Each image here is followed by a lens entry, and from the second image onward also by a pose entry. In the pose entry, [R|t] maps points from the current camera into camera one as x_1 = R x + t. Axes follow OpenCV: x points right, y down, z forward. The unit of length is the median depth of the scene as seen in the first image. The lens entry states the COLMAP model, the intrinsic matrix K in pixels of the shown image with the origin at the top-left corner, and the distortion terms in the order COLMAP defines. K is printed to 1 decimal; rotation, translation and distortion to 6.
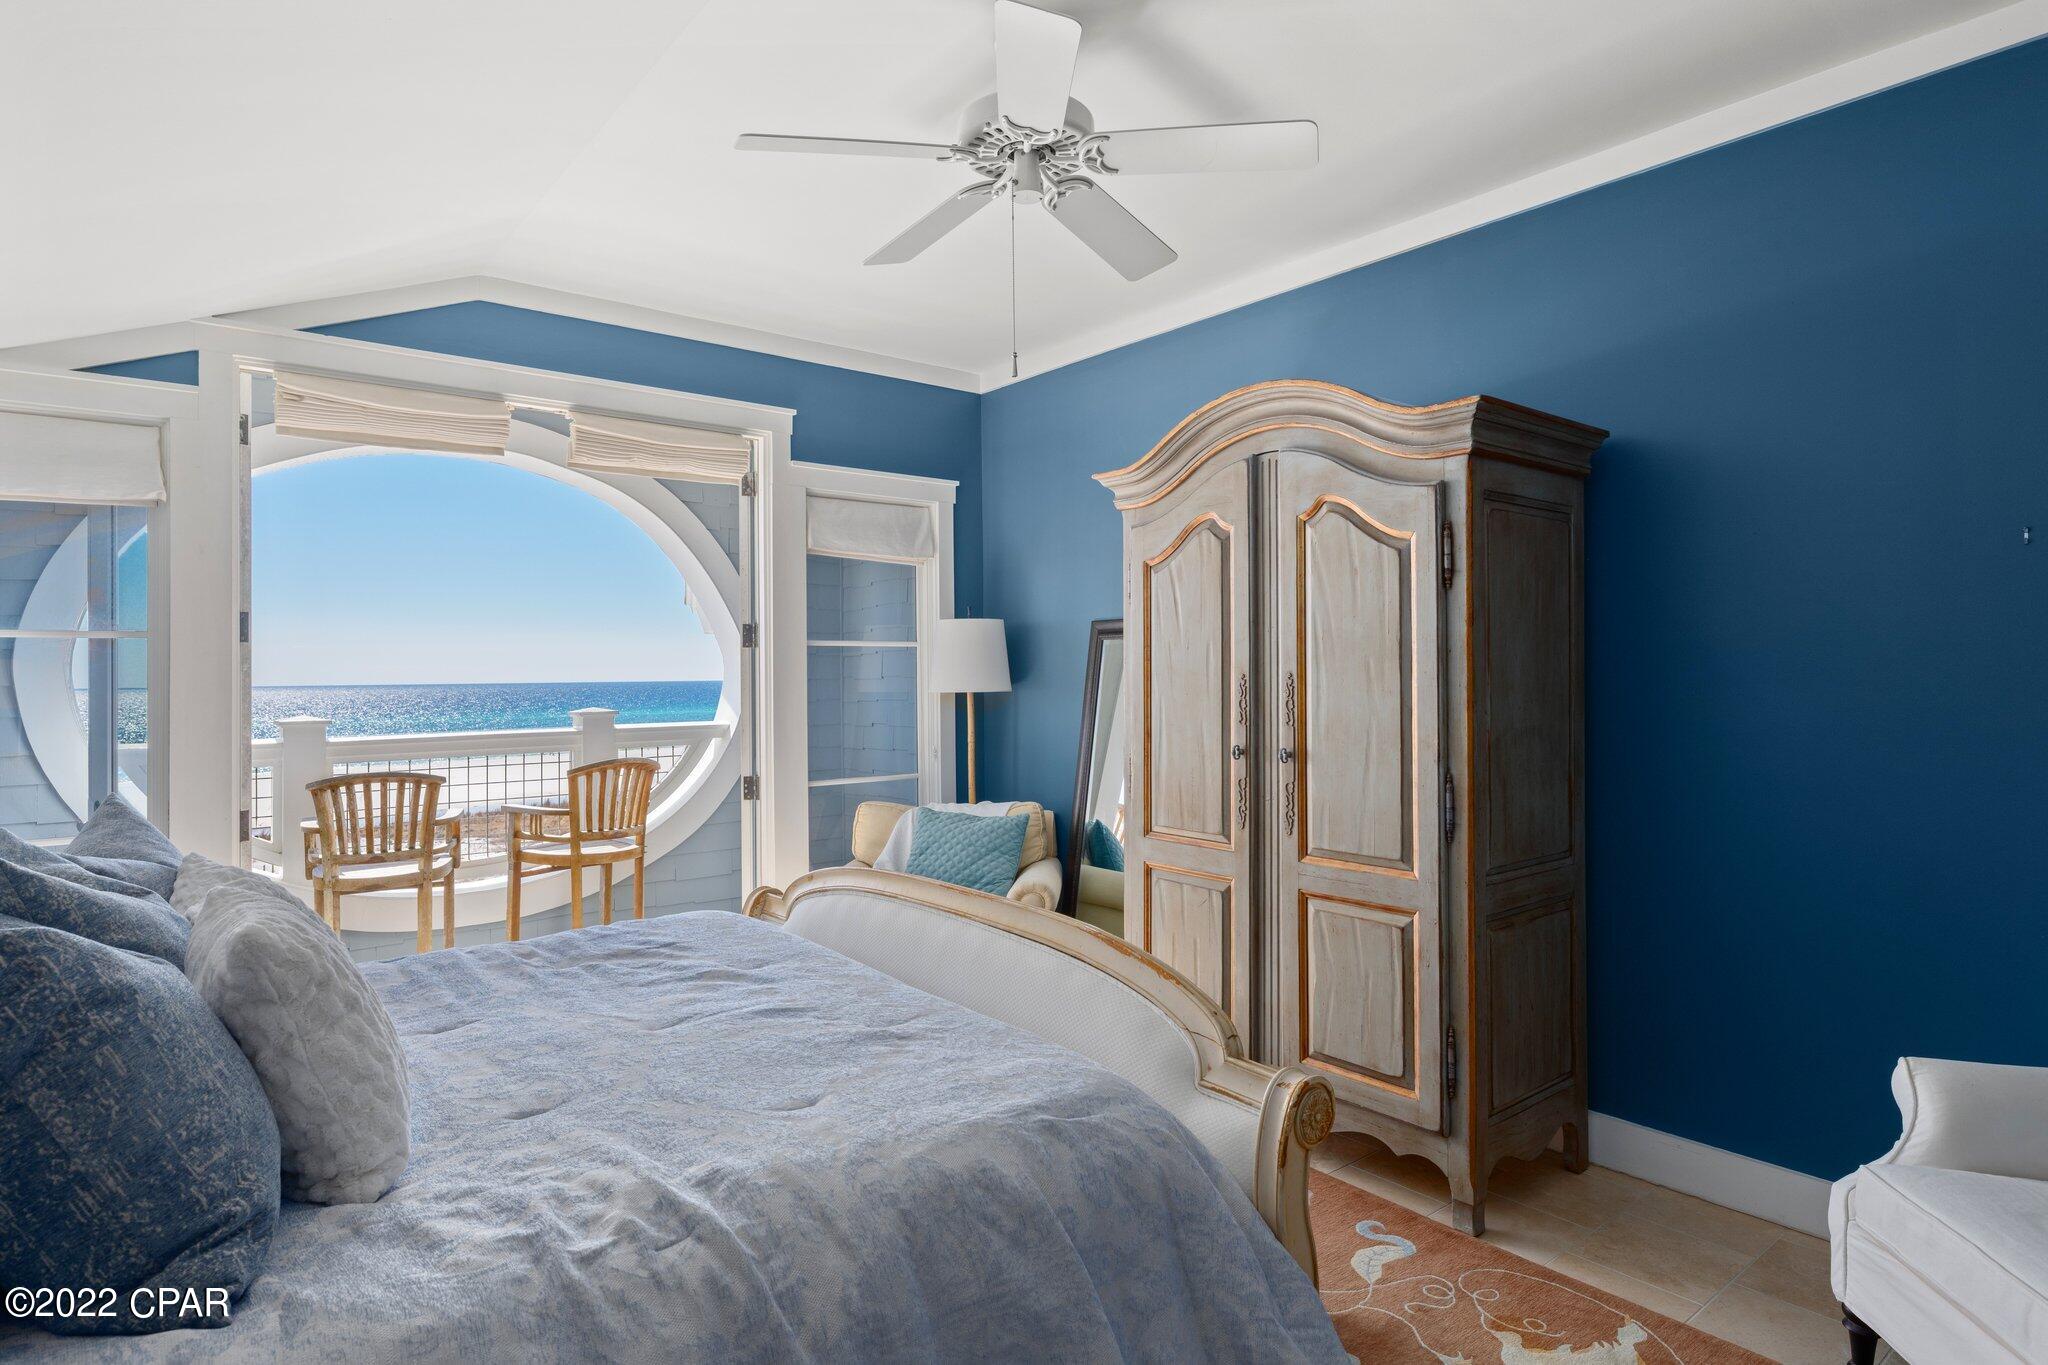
lens RADIAL K [[1087.5, 0, 1032.2], [0, 1087.5, 676.6], [0, 0, 1]] dist [-0.028040, -0.000292]
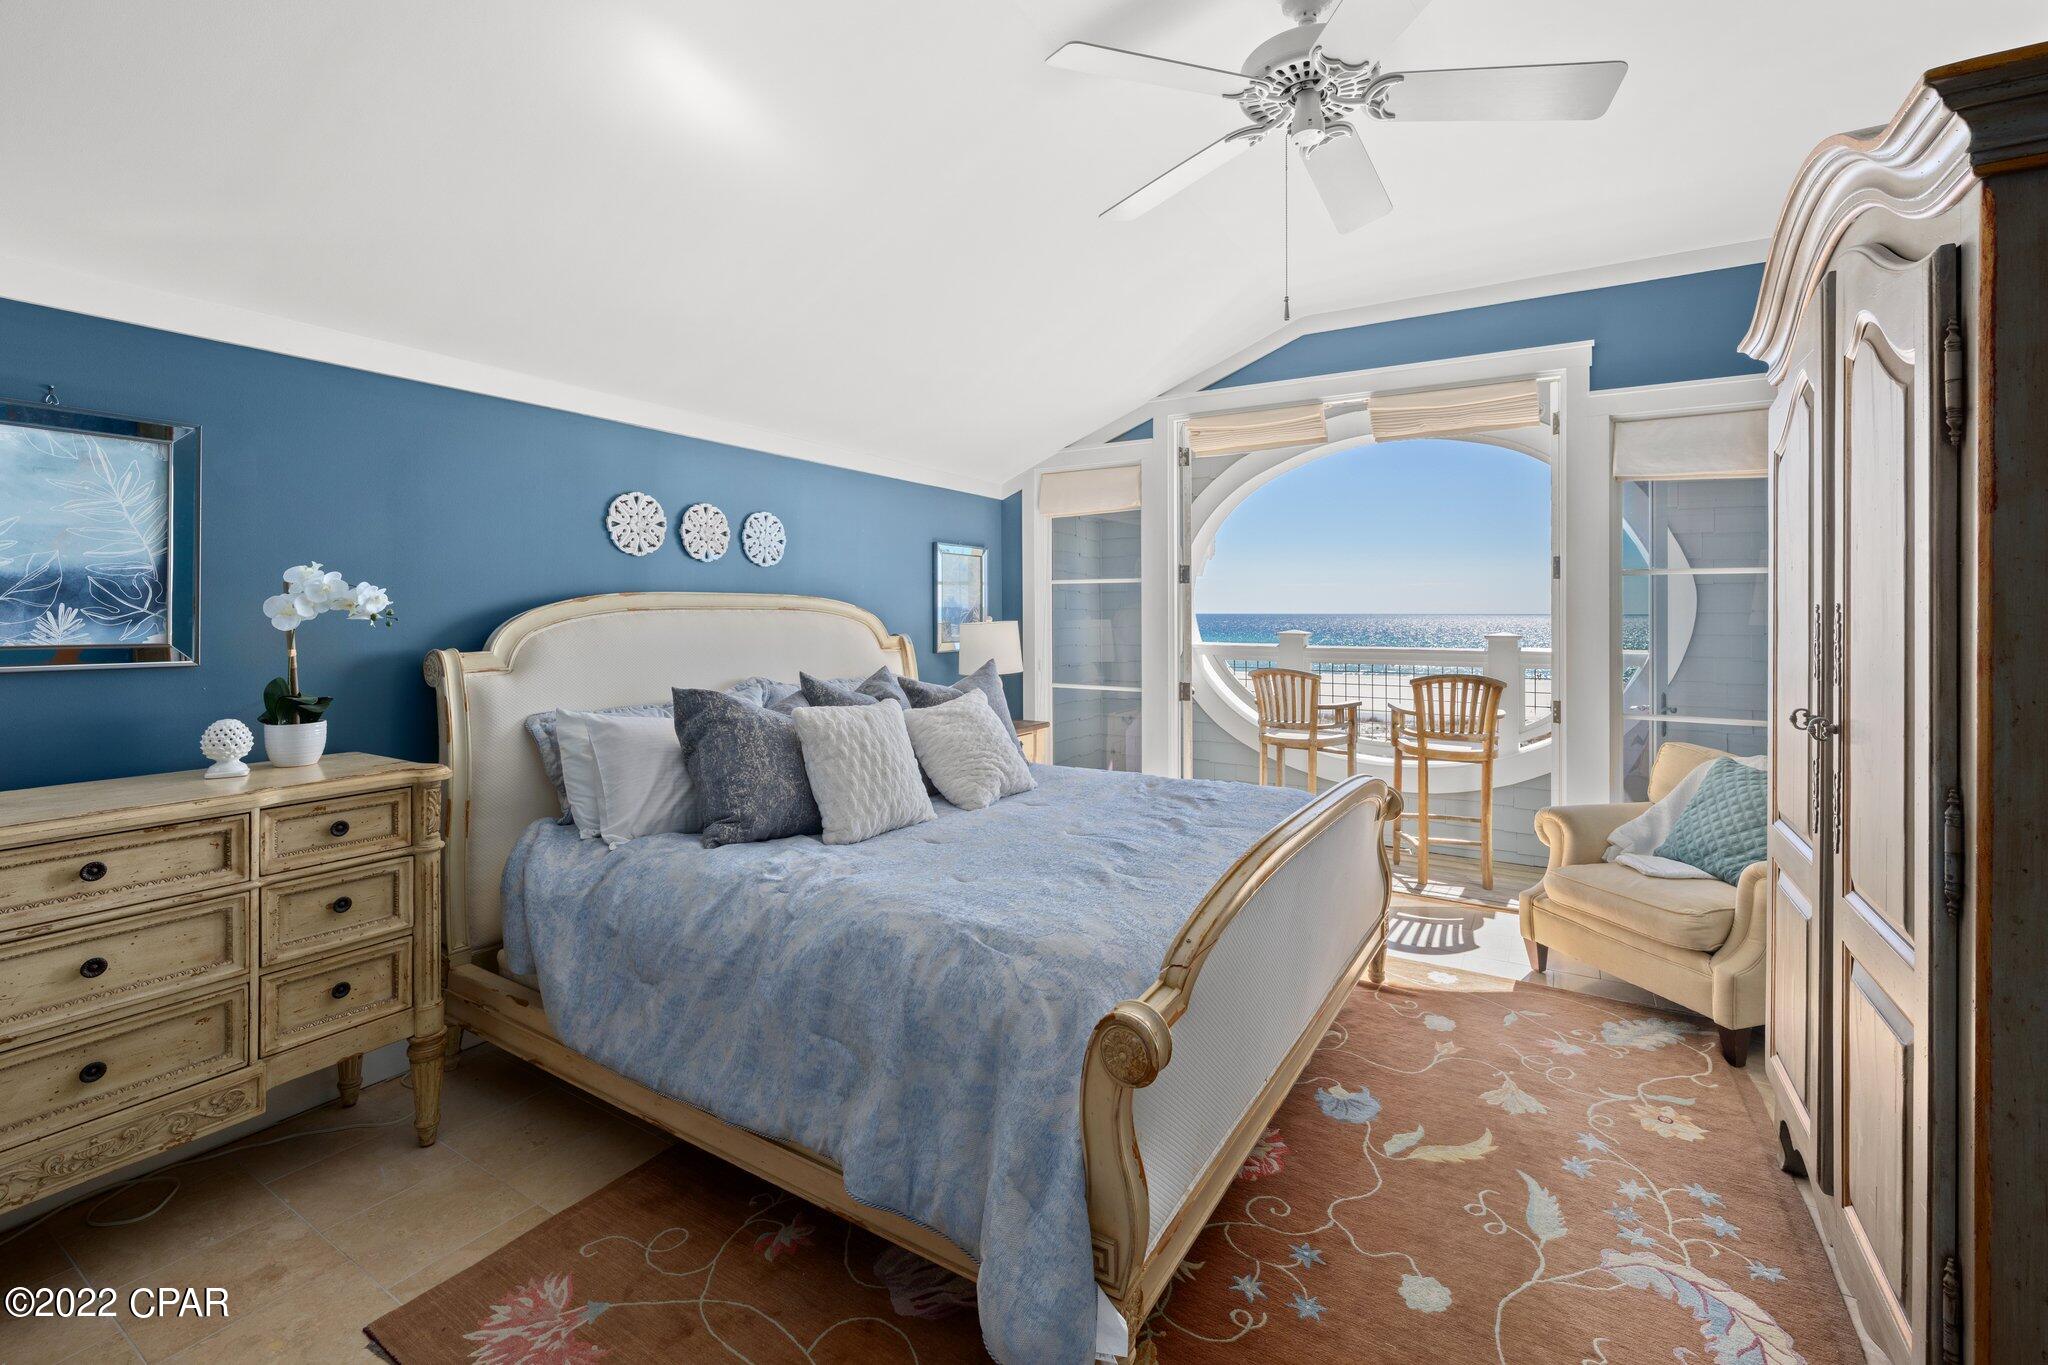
lens RADIAL K [[852.6, 0, 1031.1], [0, 852.6, 612.9], [0, 0, 1]] dist [-0.002835, 0.000110]
pose [[0.340370, 0.014174, -0.940185, 0.374275], [-0.003584, 0.999899, 0.013777, -0.002483], [0.940285, -0.001320, 0.340386, 0.260979]]
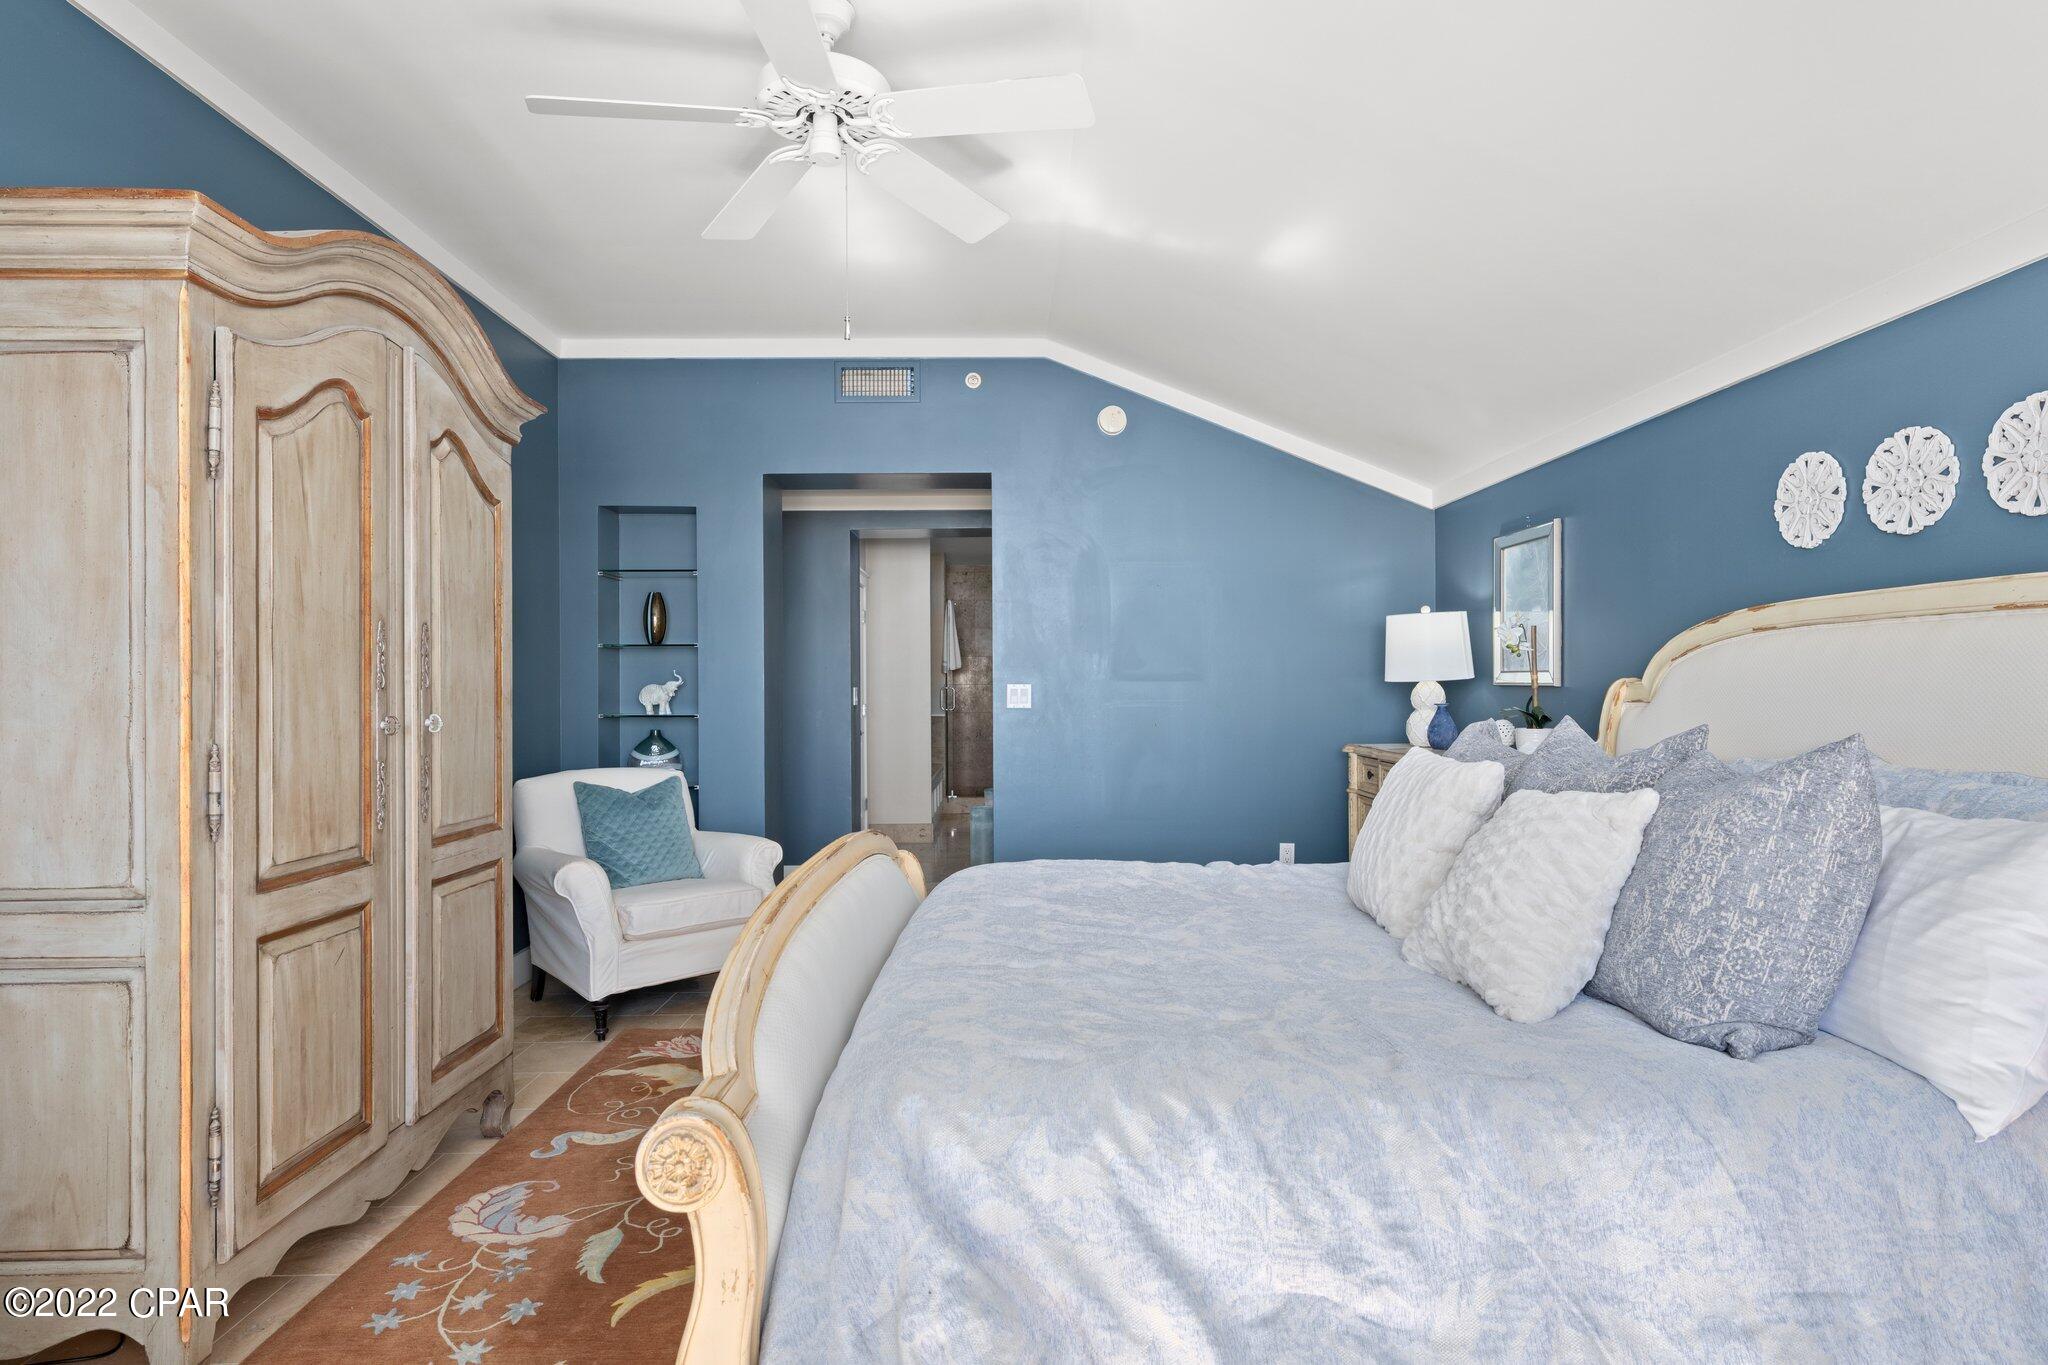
lens RADIAL K [[1087.5, 0, 1027.0], [0, 1087.5, 686.9], [0, 0, 1]] dist [-0.028040, -0.000292]
pose [[-0.791785, 0.014004, 0.610640, -0.441766], [0.012246, 0.999900, -0.007051, 0.039102], [-0.610677, 0.001895, -0.791877, 0.951154]]
